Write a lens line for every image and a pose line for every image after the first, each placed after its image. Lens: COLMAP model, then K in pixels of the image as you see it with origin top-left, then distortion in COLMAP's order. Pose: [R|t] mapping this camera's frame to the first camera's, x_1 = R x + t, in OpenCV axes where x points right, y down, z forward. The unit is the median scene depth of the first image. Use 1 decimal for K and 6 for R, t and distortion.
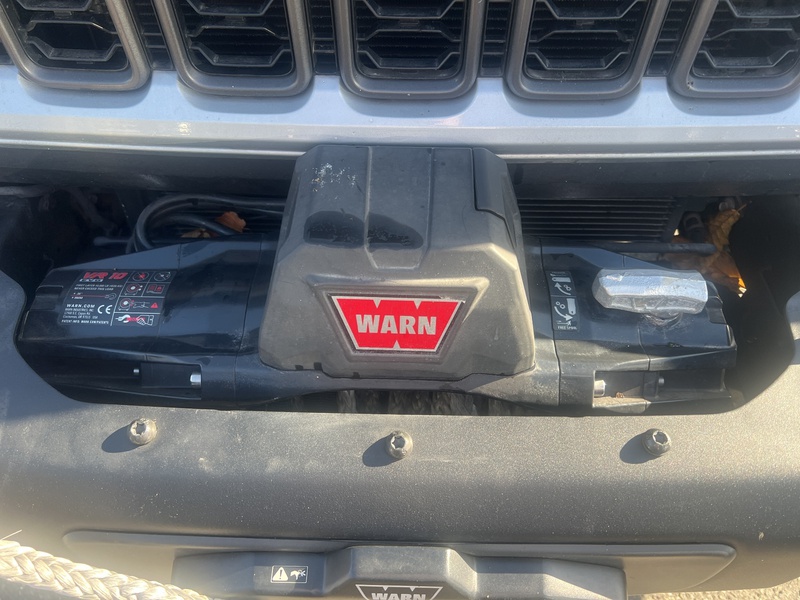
lens RADIAL K [[604.6, 0, 395.3], [0, 604.6, 301.5], [0, 0, 1]] dist [0.079290, -0.089616]
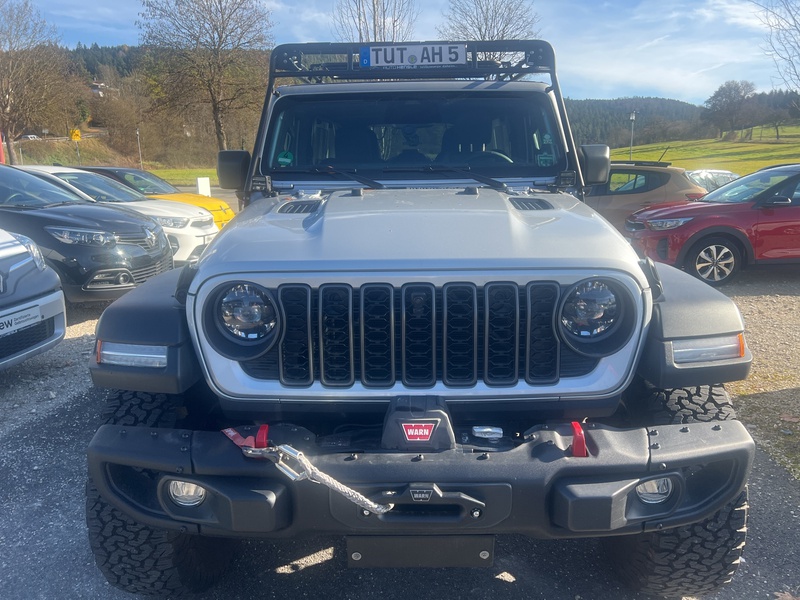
lens RADIAL K [[604.6, 0, 395.3], [0, 604.6, 301.5], [0, 0, 1]] dist [0.079290, -0.089616]
pose [[0.999923, -0.012100, 0.002725, -0.145824], [0.011060, 0.770479, -0.637369, 1.870694], [0.005612, 0.637351, 0.770554, -2.543311]]
